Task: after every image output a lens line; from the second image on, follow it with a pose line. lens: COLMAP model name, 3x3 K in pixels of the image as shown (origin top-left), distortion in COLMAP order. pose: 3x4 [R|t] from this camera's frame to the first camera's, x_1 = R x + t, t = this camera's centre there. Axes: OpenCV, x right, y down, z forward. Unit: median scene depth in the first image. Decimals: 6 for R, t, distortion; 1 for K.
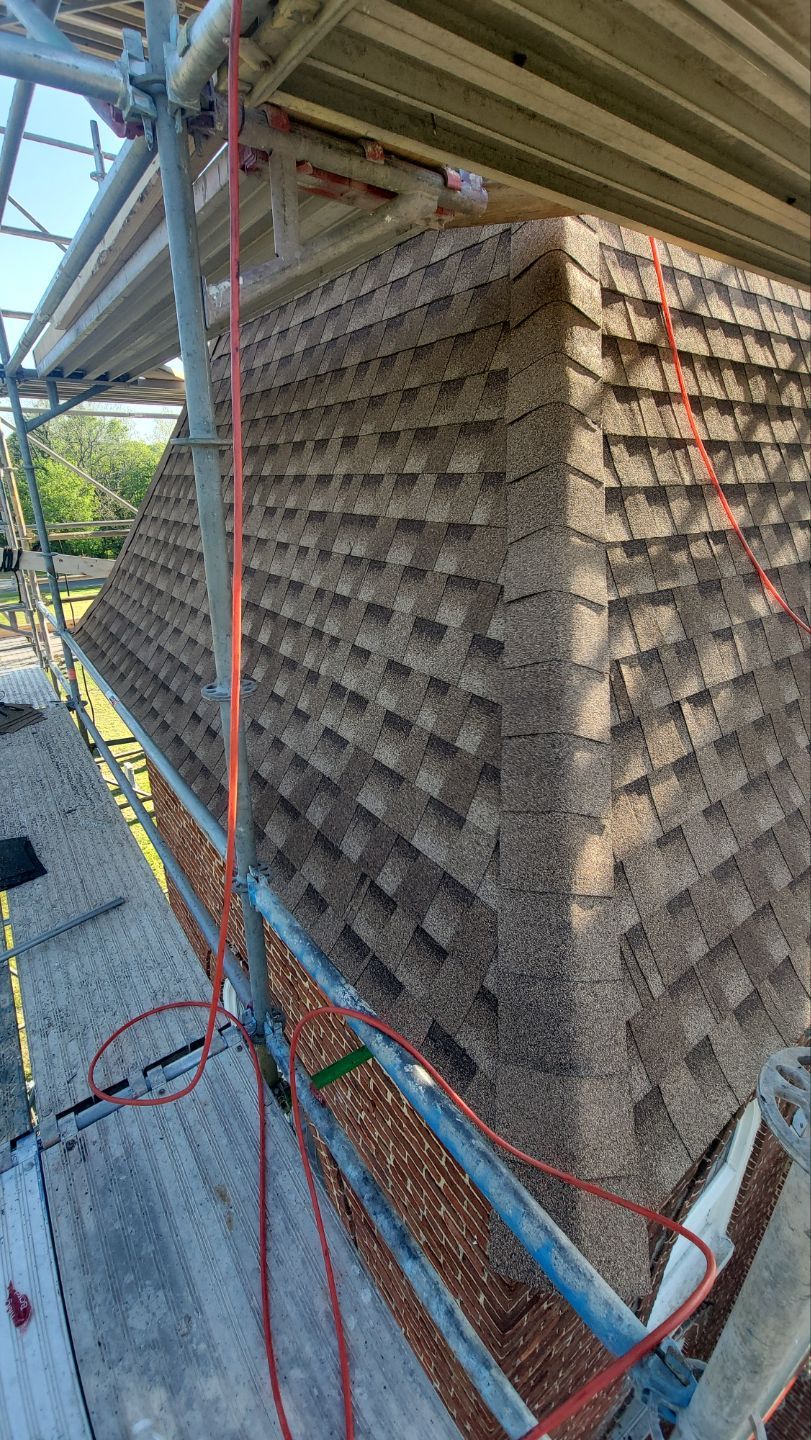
lens RADIAL K [[585.6, 0, 402.7], [0, 585.6, 713.2], [0, 0, 1]] dist [-0.001766, 0.000005]
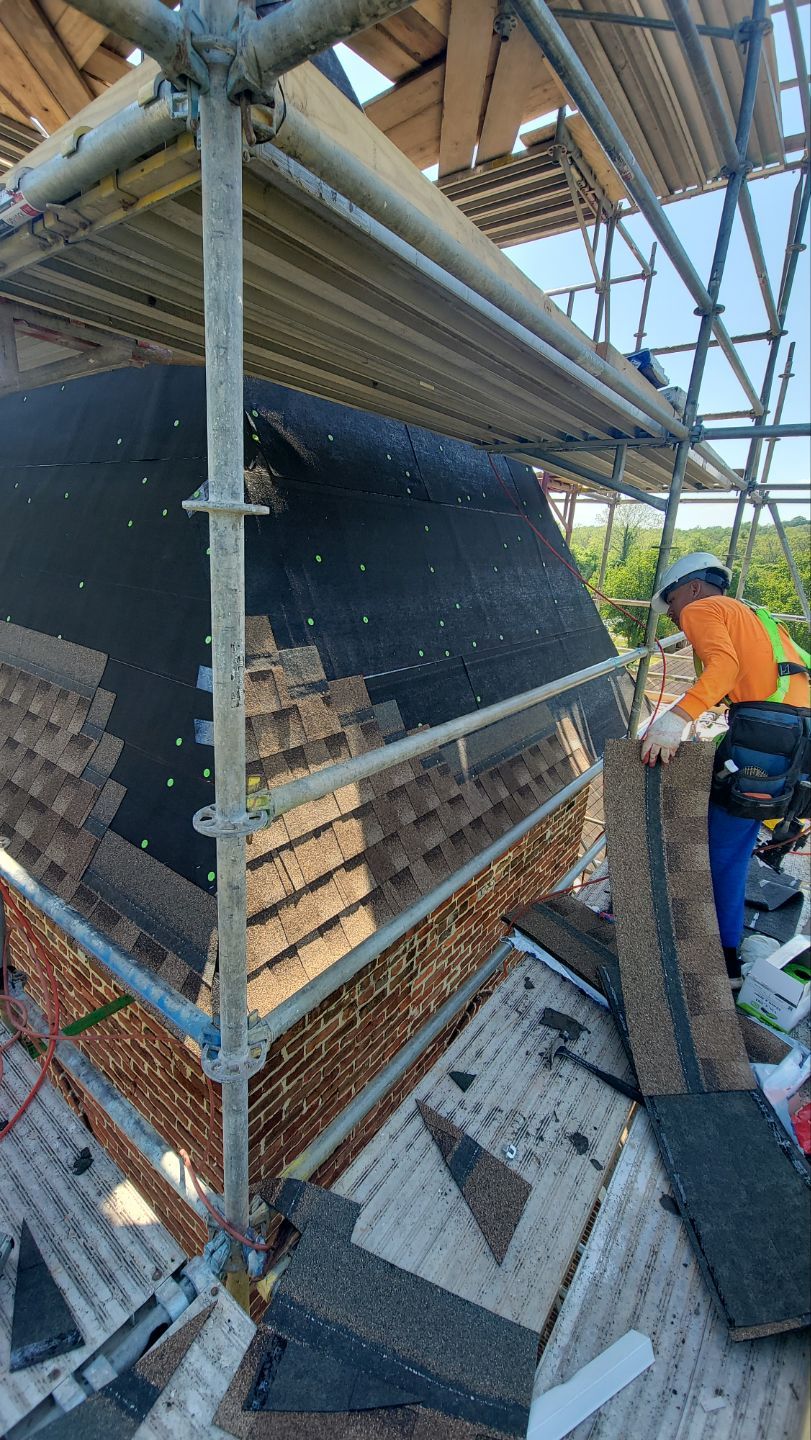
lens RADIAL K [[585.6, 0, 398.8], [0, 585.6, 719.1], [0, 0, 1]] dist [-0.001766, 0.000005]
pose [[0.959371, -0.023705, 0.281151, 0.164467], [0.047282, 0.995881, -0.077371, 0.112456], [-0.278159, 0.087521, 0.956540, -0.310363]]
